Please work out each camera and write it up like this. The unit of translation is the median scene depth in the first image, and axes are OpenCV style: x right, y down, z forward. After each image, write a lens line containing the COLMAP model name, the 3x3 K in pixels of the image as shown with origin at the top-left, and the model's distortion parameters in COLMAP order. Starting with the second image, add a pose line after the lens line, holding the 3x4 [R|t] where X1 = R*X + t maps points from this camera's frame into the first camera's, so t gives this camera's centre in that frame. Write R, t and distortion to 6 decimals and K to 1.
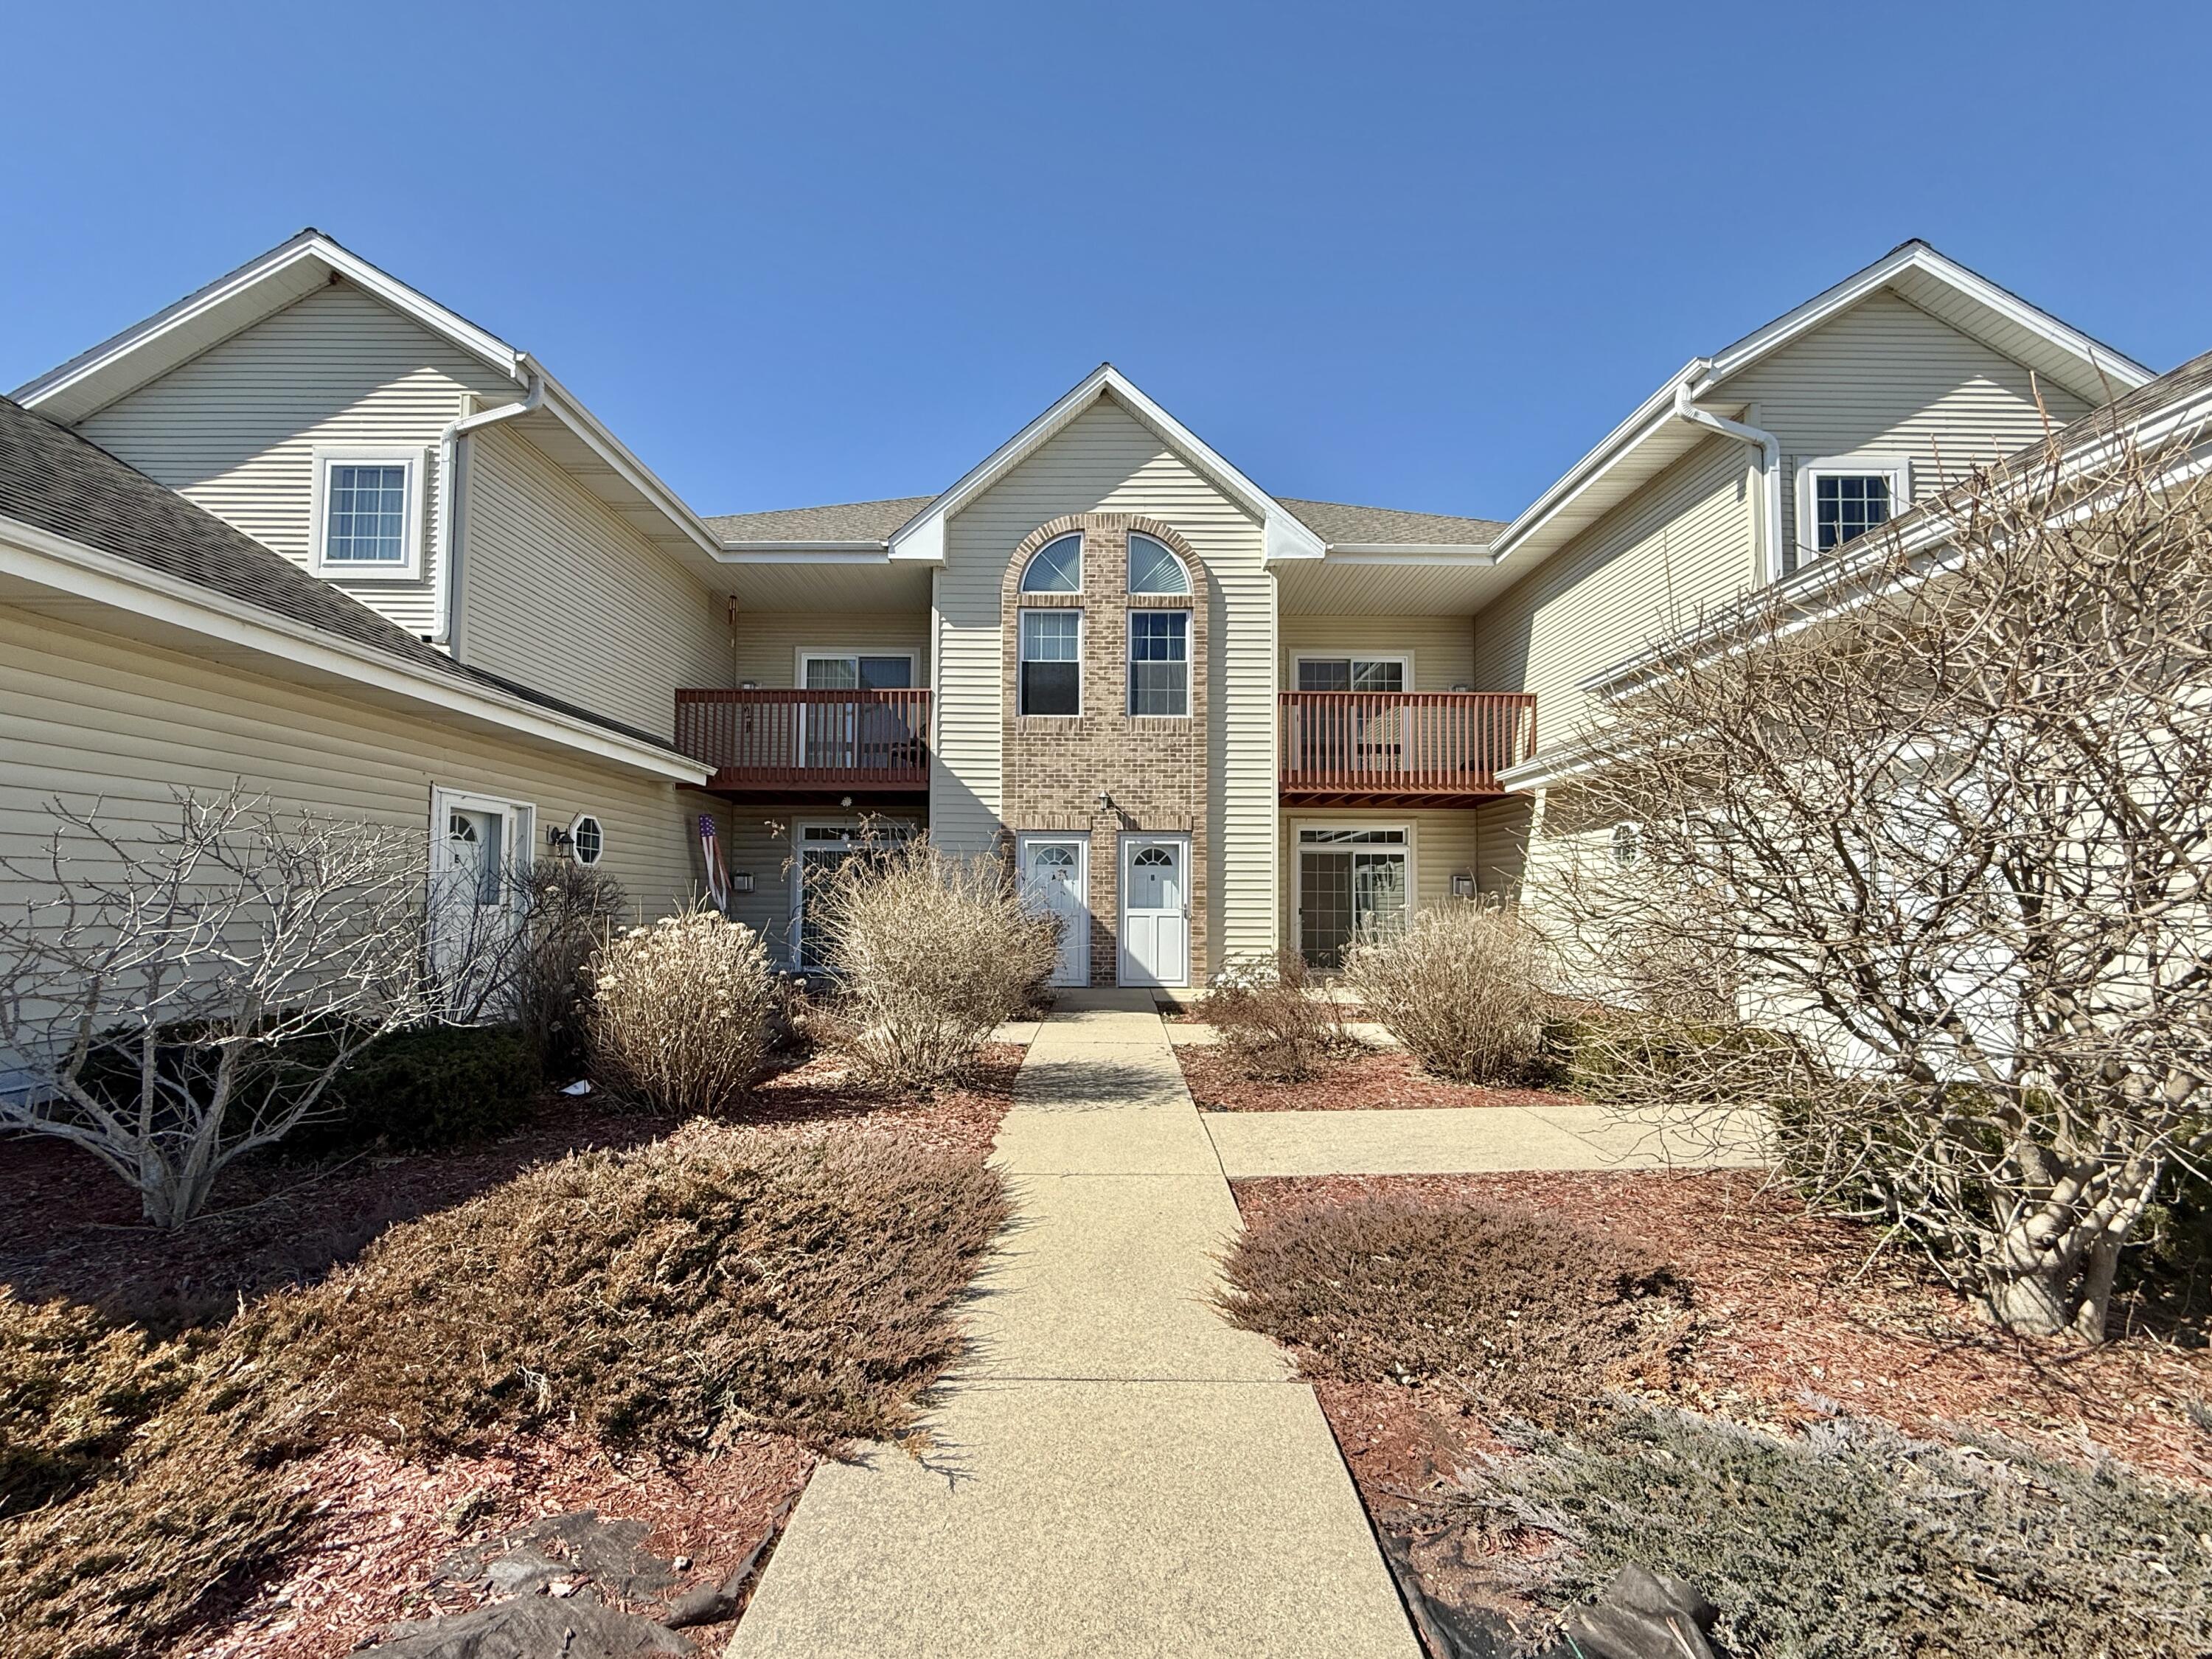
lens RADIAL K [[897.7, 0, 1103.4], [0, 897.7, 843.1], [0, 0, 1]] dist [-0.001157, 0.000096]
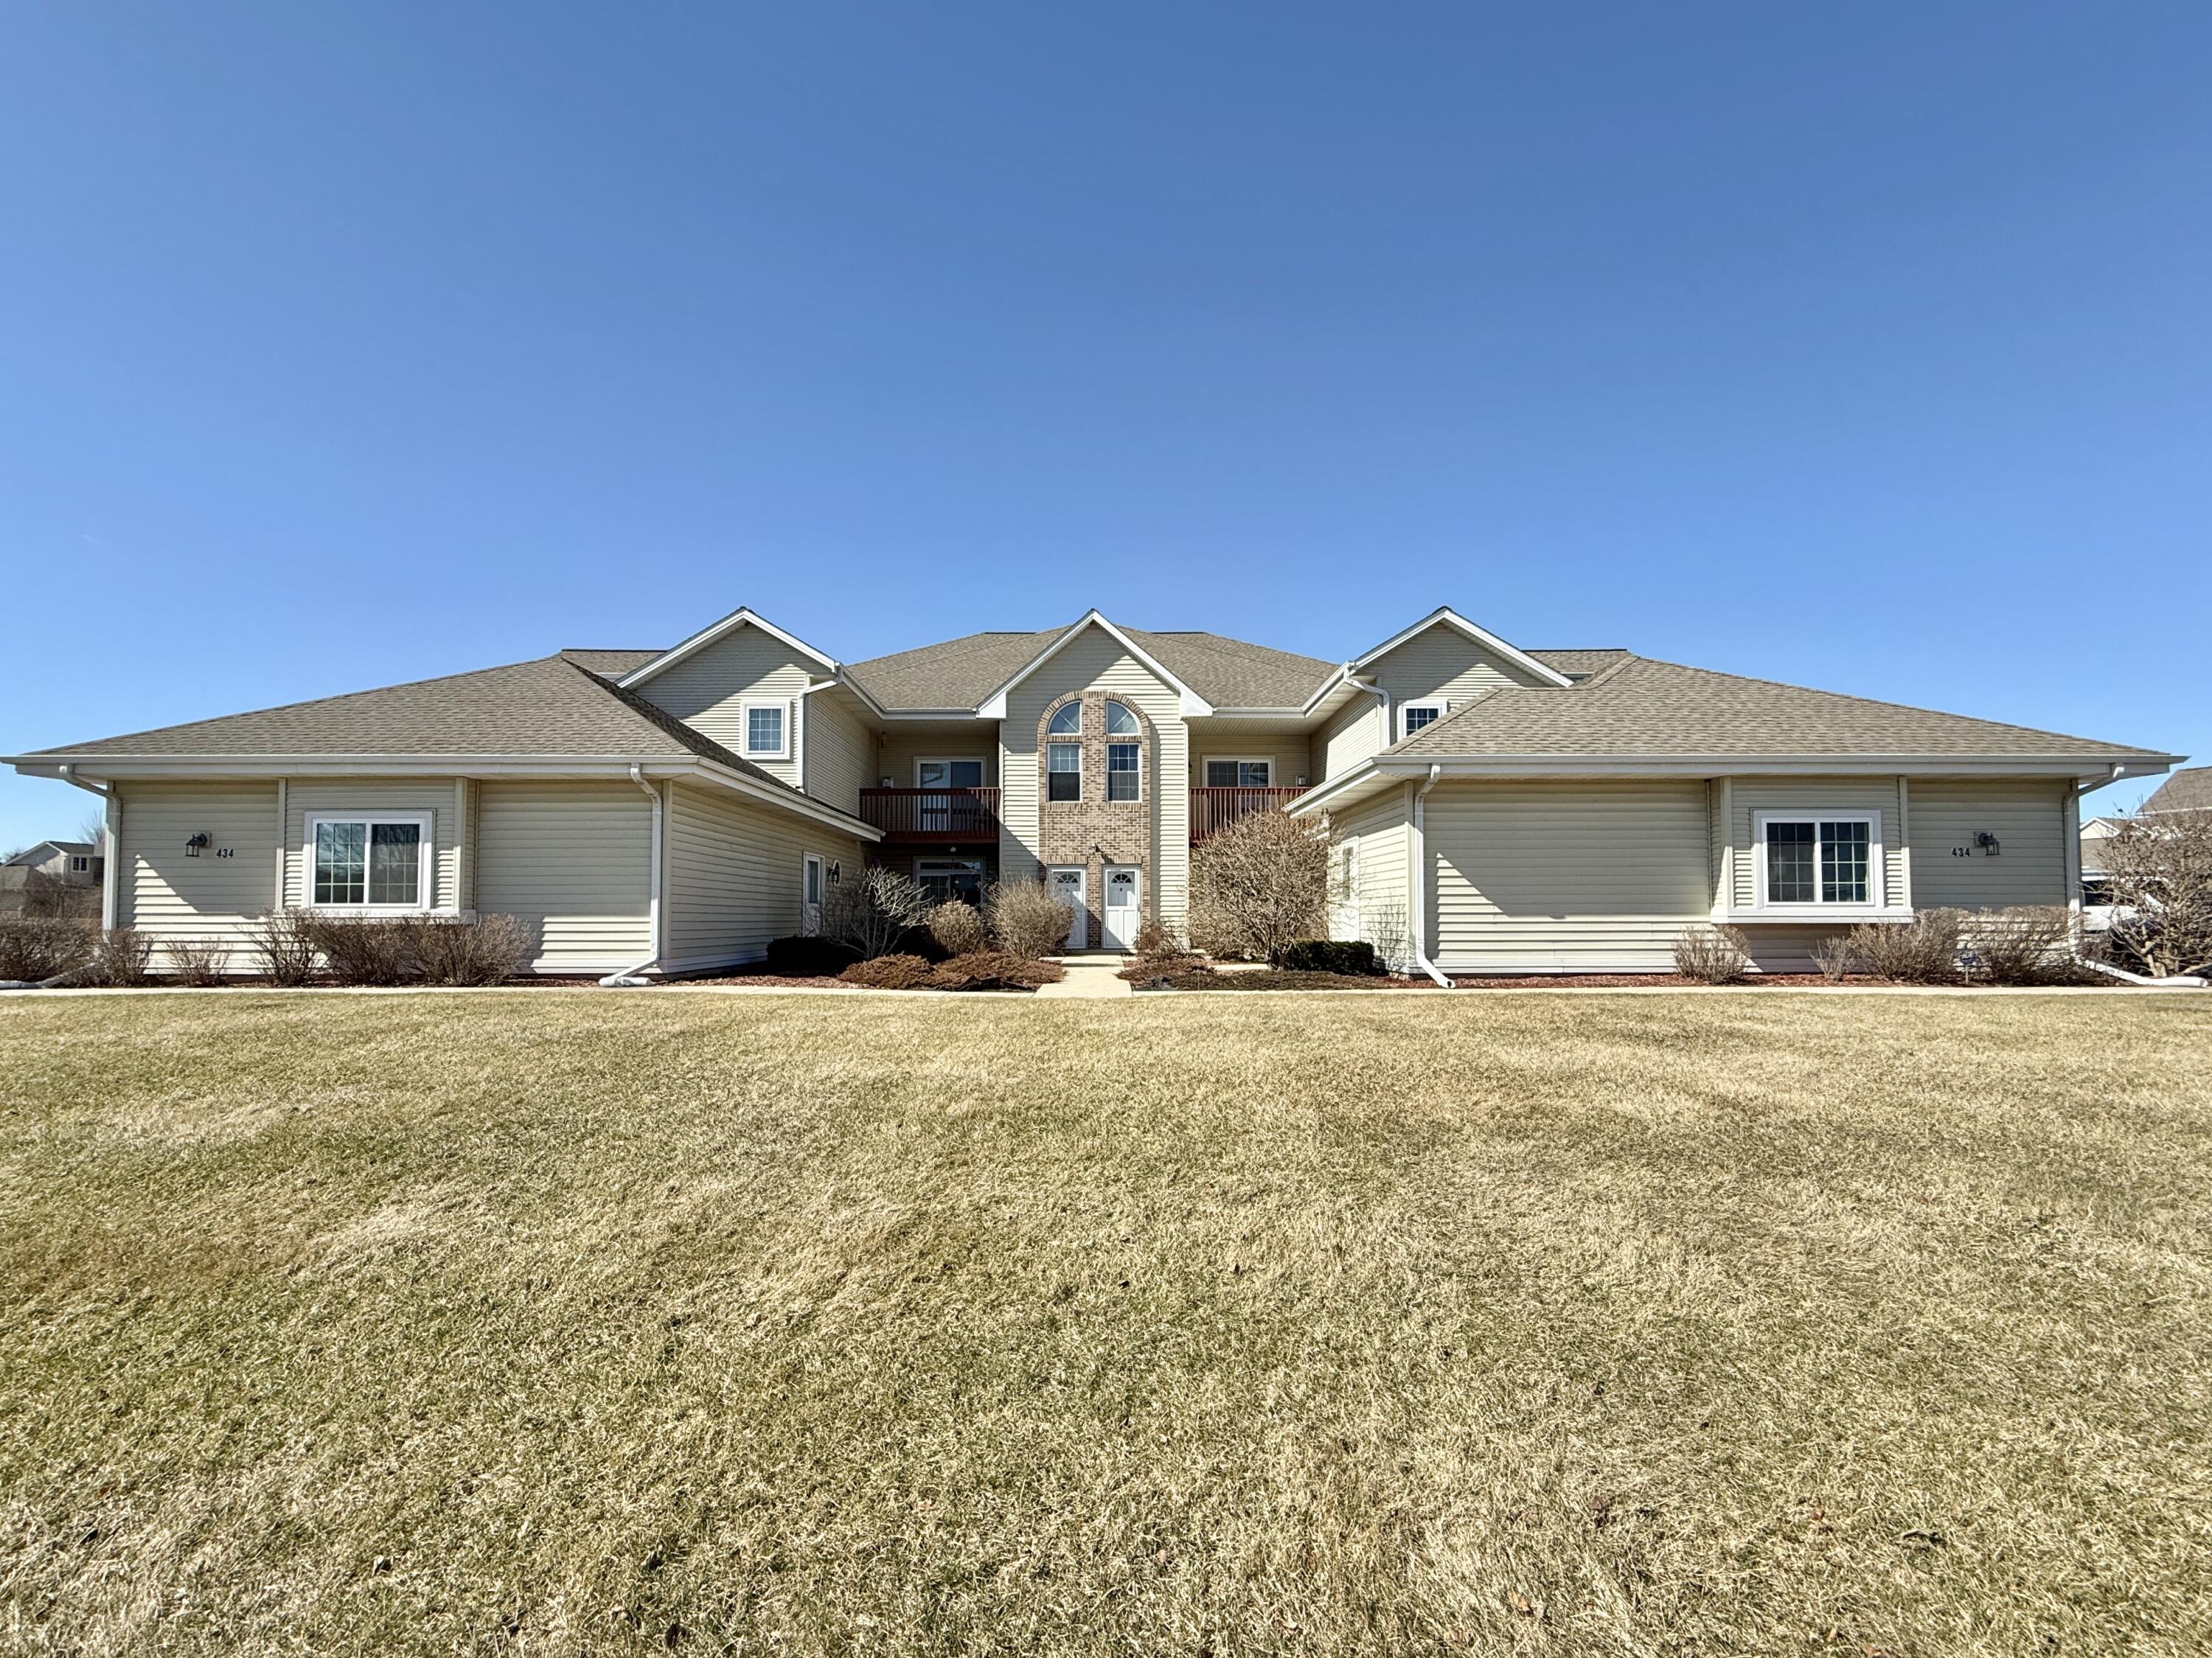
lens RADIAL K [[897.6, 0, 1103.4], [0, 897.6, 842.6], [0, 0, 1]] dist [-0.001157, 0.000096]
pose [[0.999961, -0.008573, 0.002223, 0.015719], [0.008616, 0.999762, -0.020020, -0.020874], [-0.002051, 0.020038, 0.999797, -0.835907]]
